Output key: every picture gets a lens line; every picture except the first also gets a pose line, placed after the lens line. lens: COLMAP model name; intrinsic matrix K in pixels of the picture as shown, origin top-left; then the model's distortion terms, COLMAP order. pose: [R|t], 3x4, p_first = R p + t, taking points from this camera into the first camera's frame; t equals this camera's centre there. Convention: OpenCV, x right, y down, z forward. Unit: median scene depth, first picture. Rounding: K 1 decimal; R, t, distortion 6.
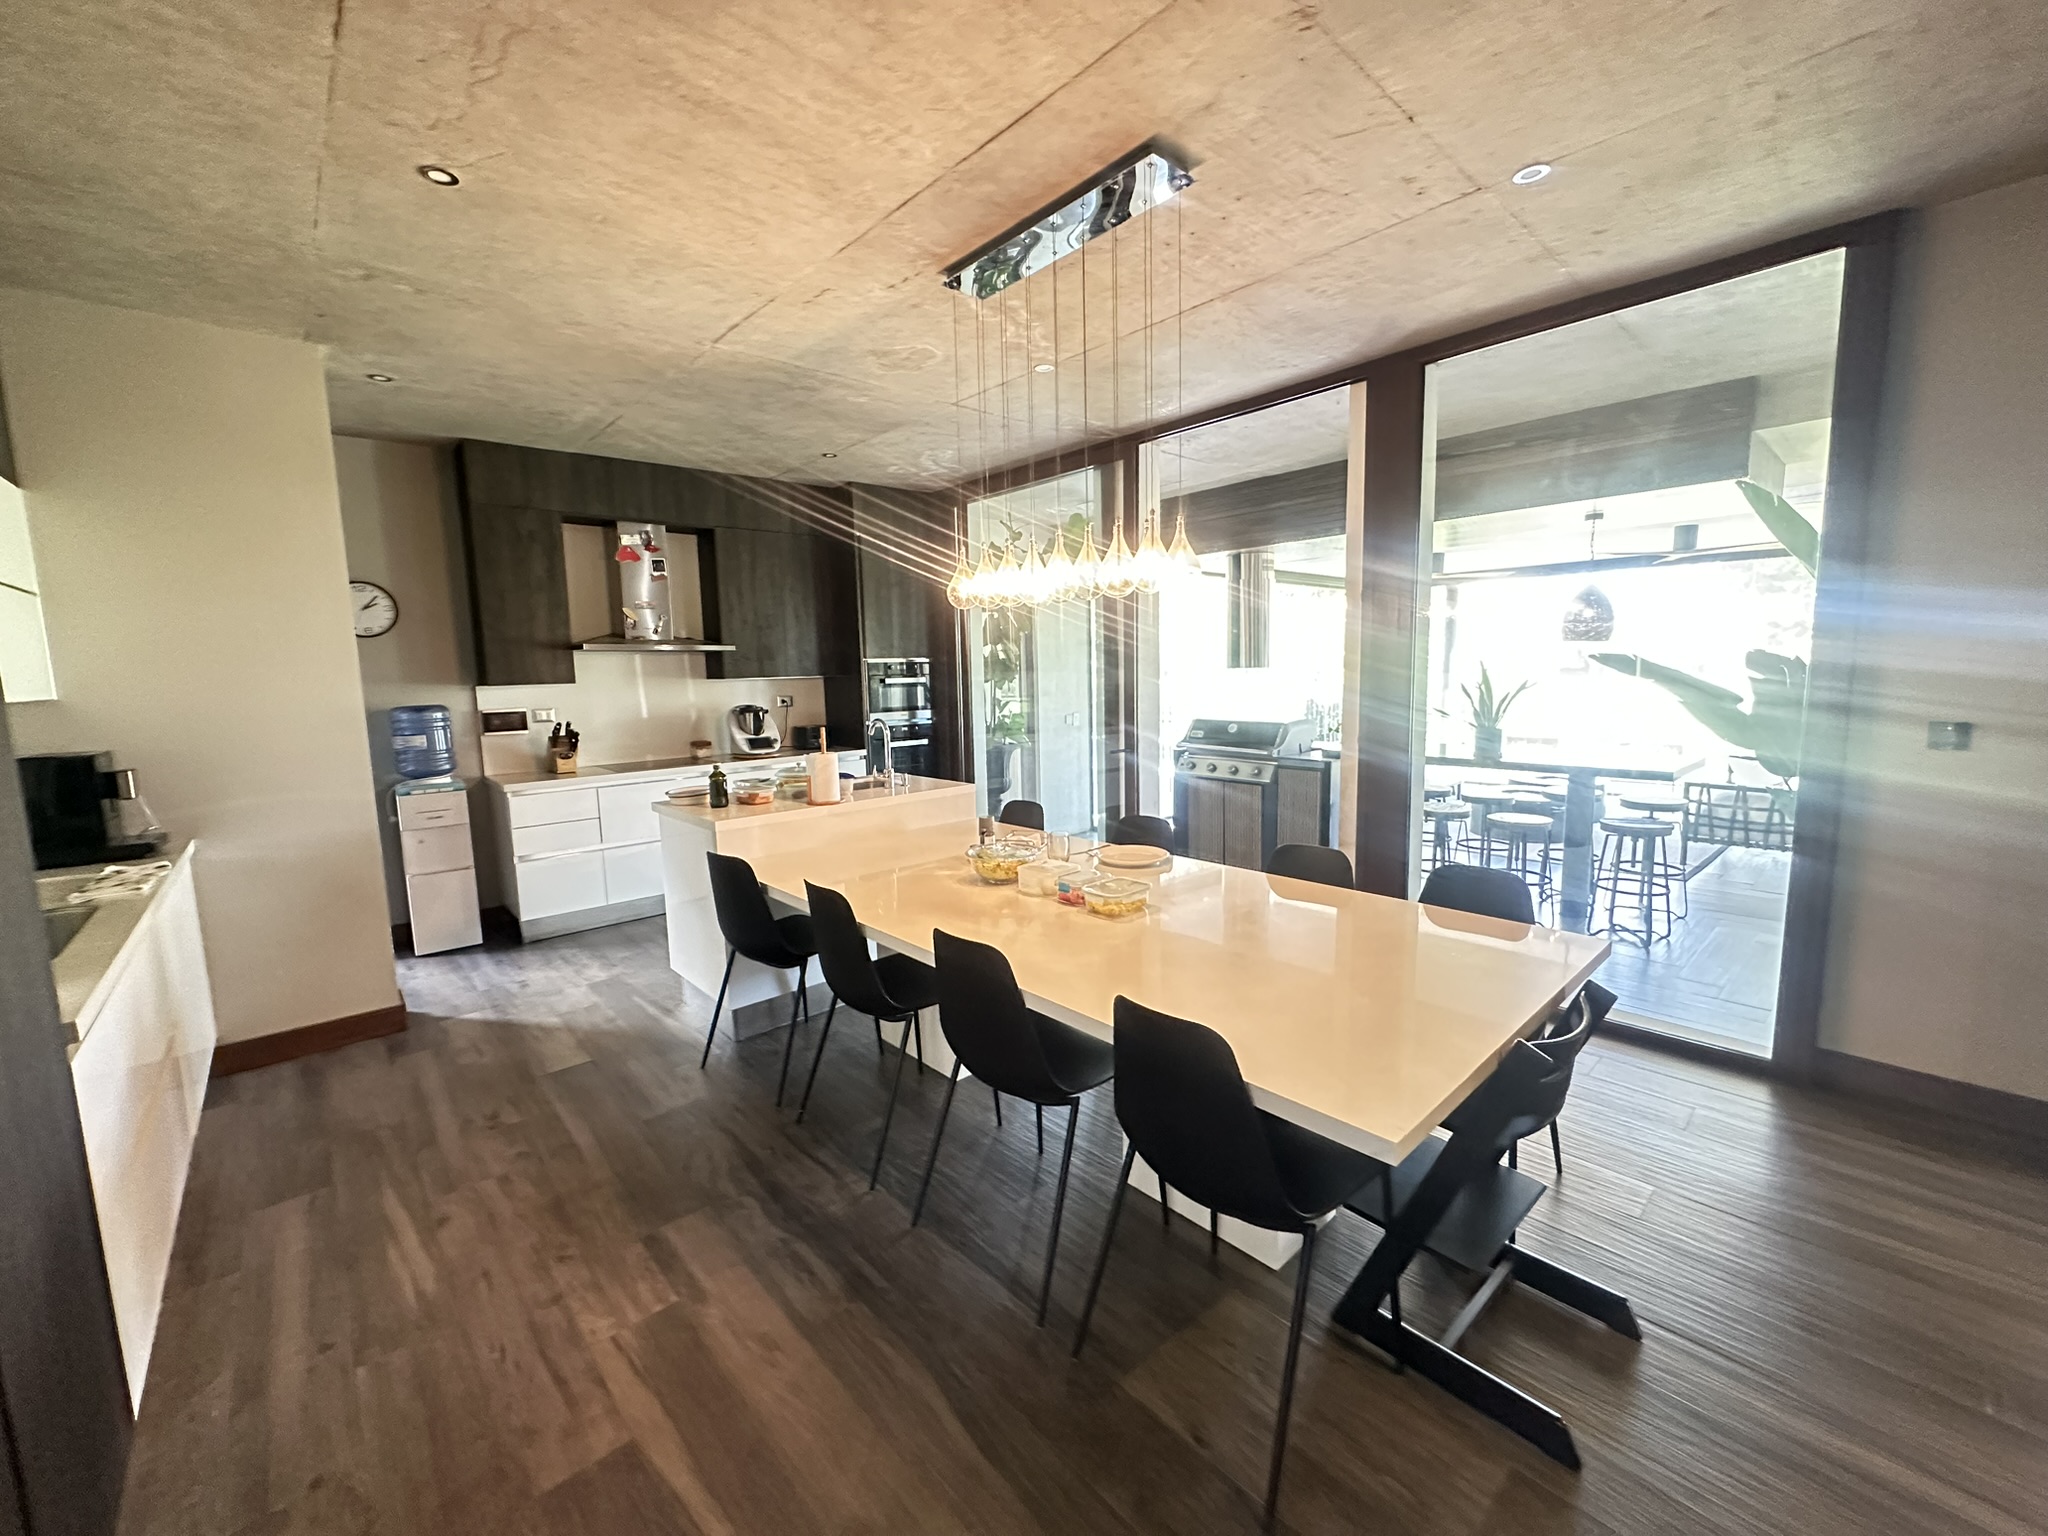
lens RADIAL K [[814.9, 0, 1024.8], [0, 814.9, 769.5], [0, 0, 1]] dist [-0.002161, 0.000628]
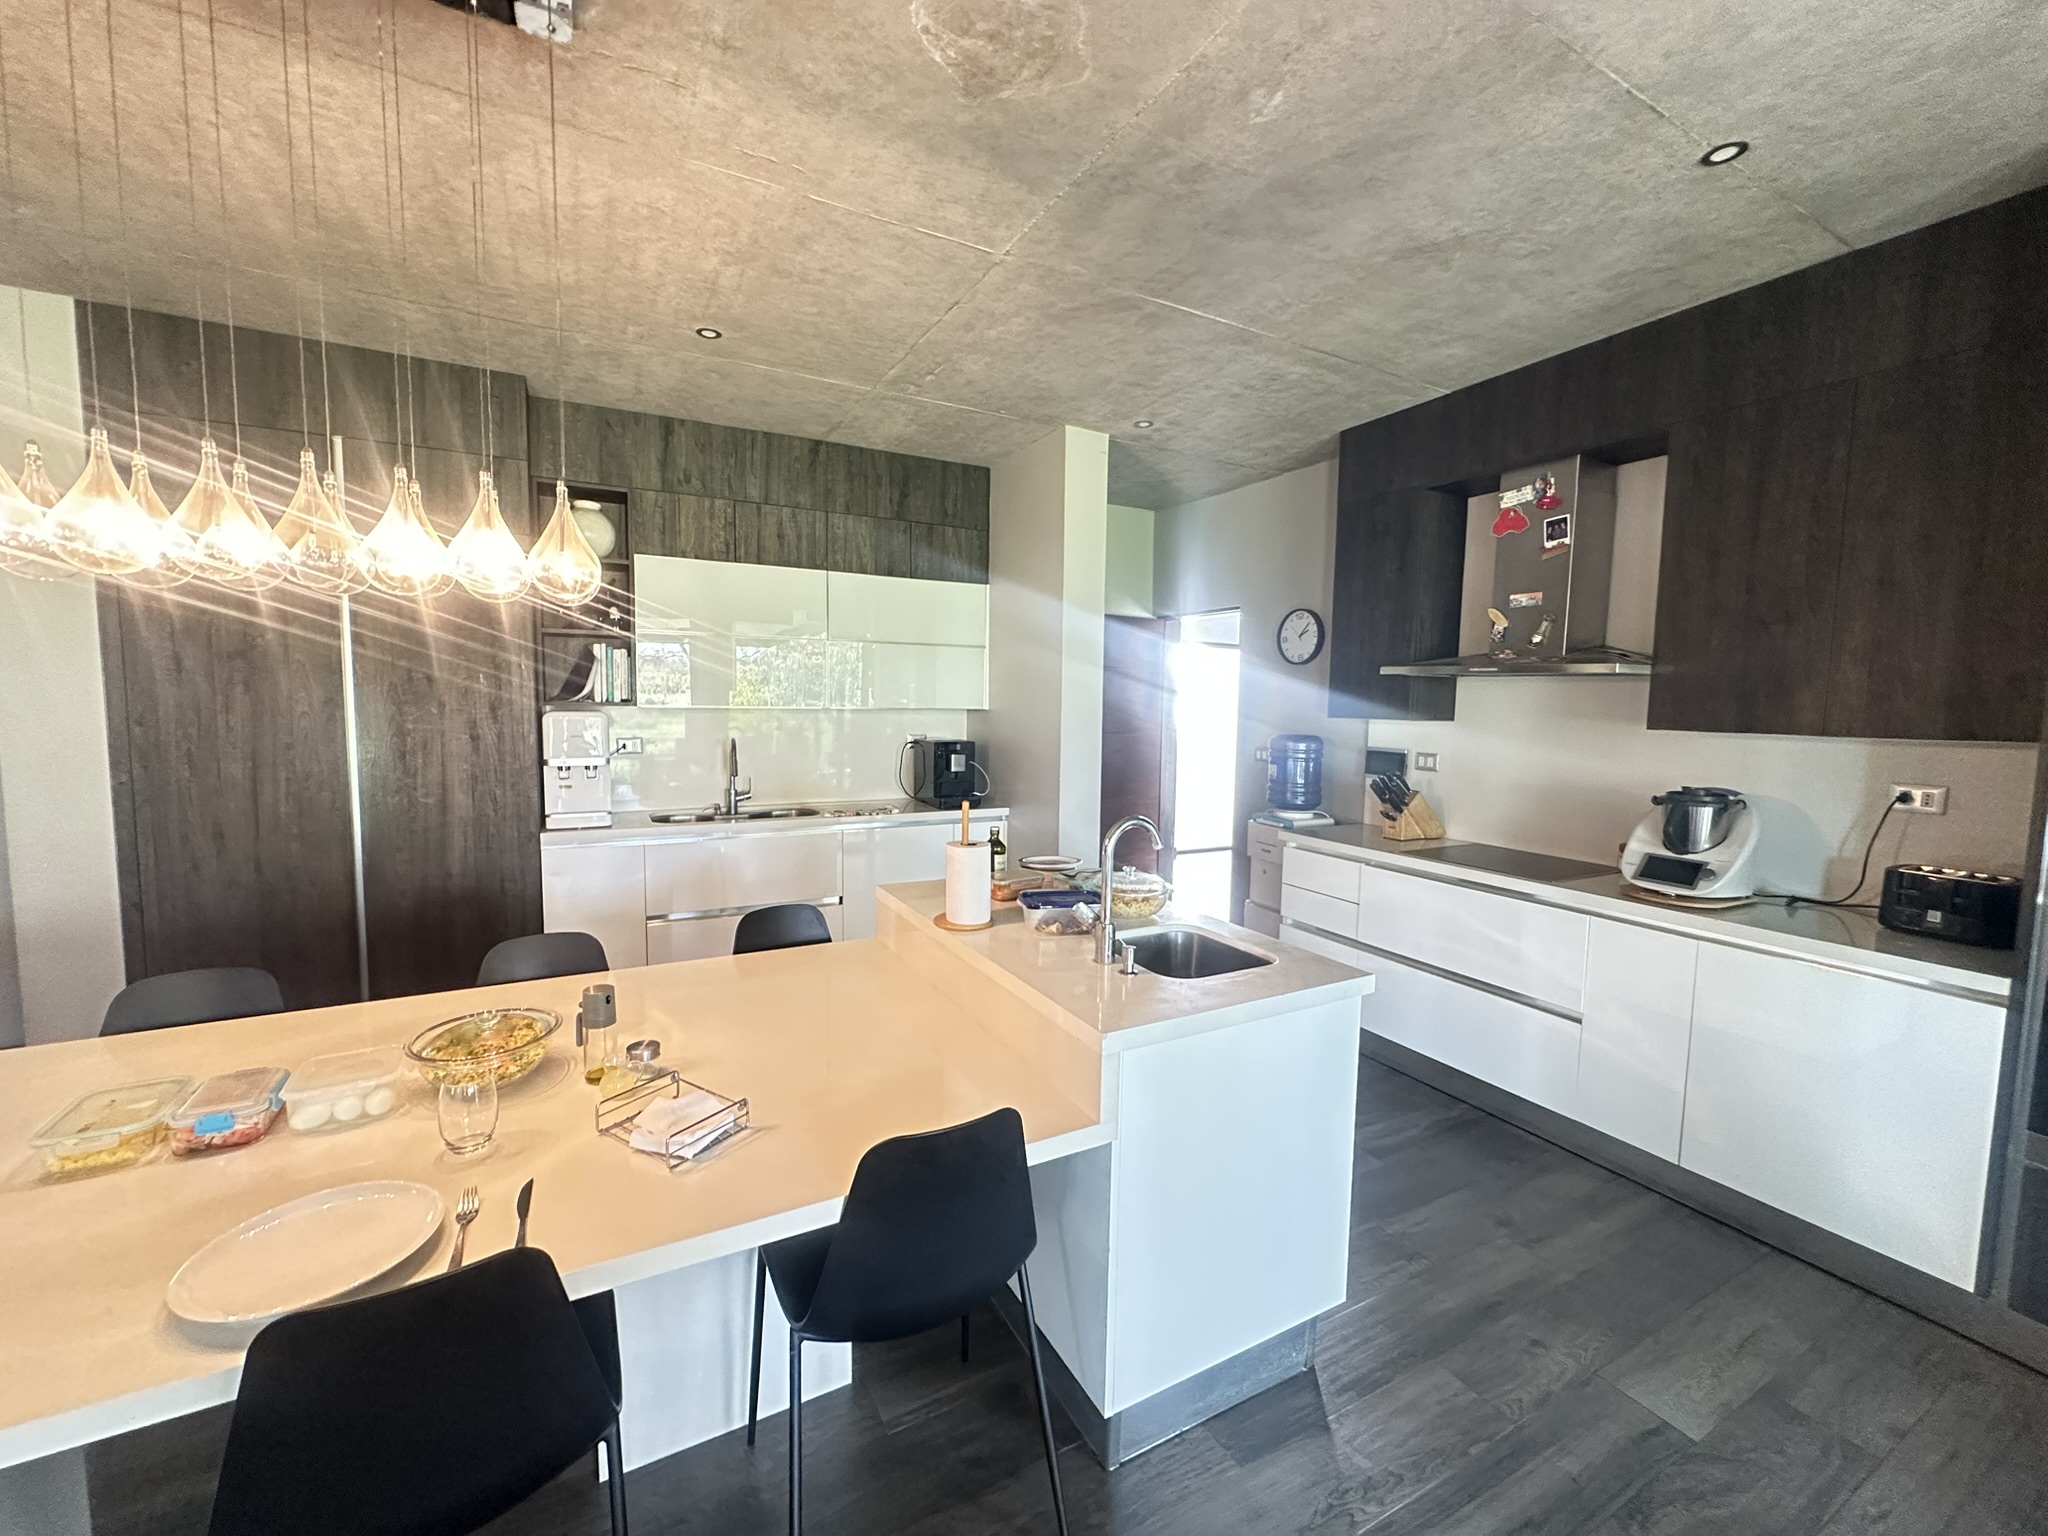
lens RADIAL K [[814.9, 0, 1023.5], [0, 814.9, 763.7], [0, 0, 1]] dist [-0.002161, 0.000628]
pose [[-0.239164, 0.098987, -0.965920, 0.338443], [-0.131921, 0.982253, 0.133325, -0.173406], [0.961976, 0.159312, -0.221861, 1.210234]]
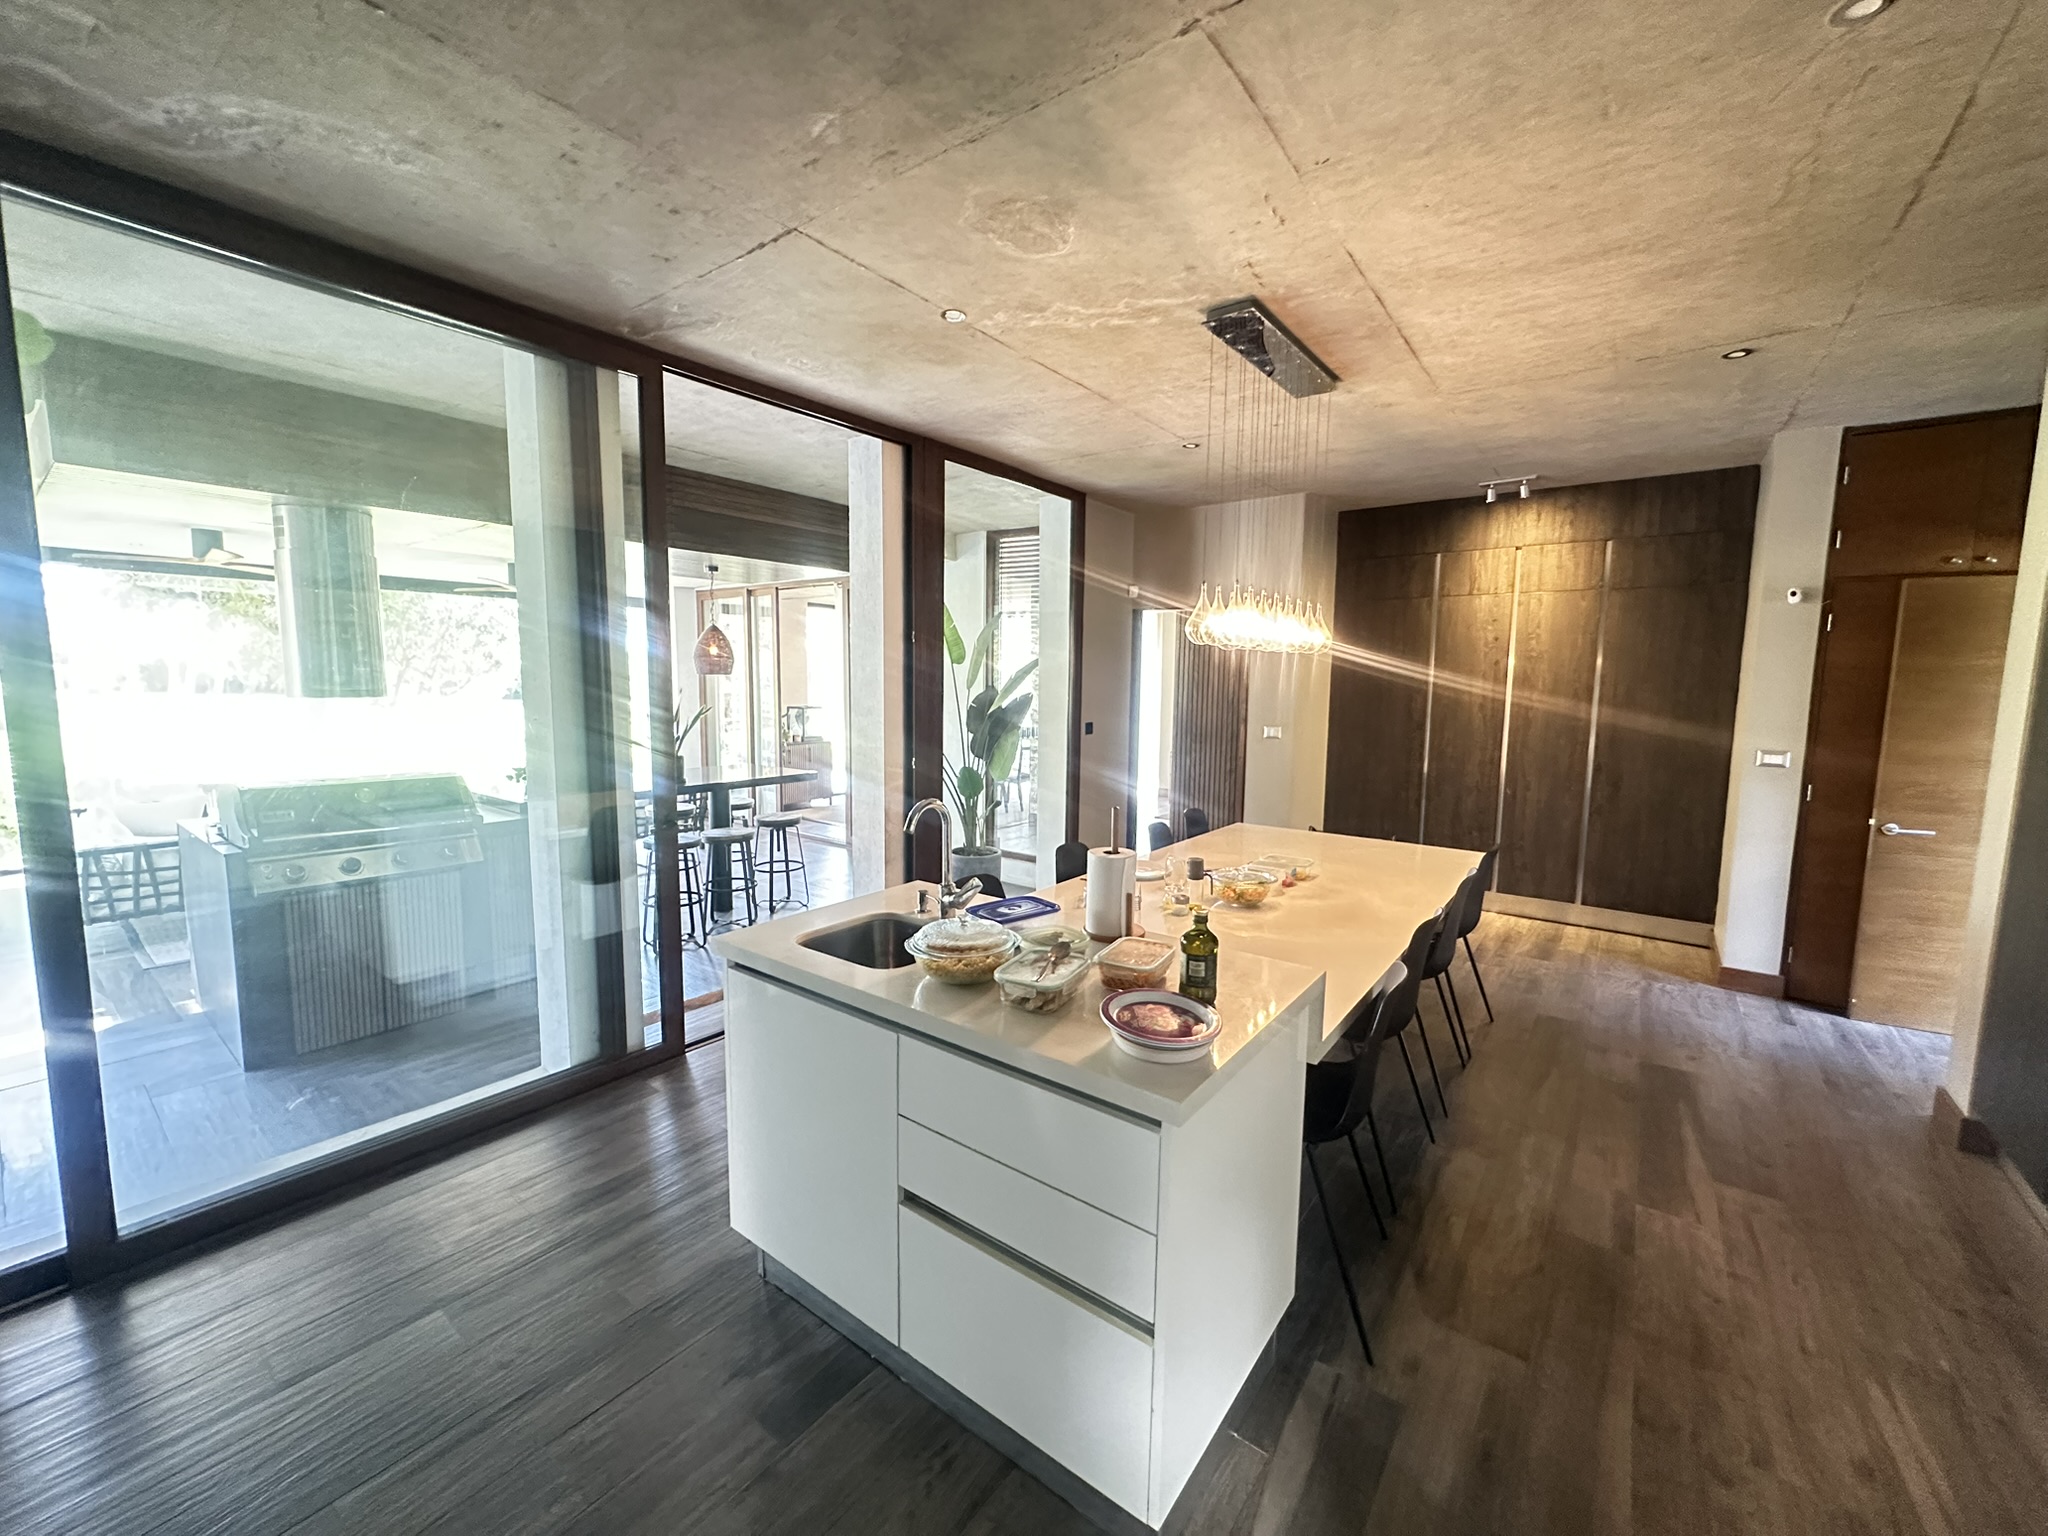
lens RADIAL K [[814.9, 0, 1022.2], [0, 814.9, 767.8], [0, 0, 1]] dist [-0.002161, 0.000628]
pose [[-0.179489, -0.088302, 0.979789, -0.835165], [0.115980, 0.987118, 0.110209, -0.157010], [-0.976899, 0.133417, -0.166936, 1.196918]]
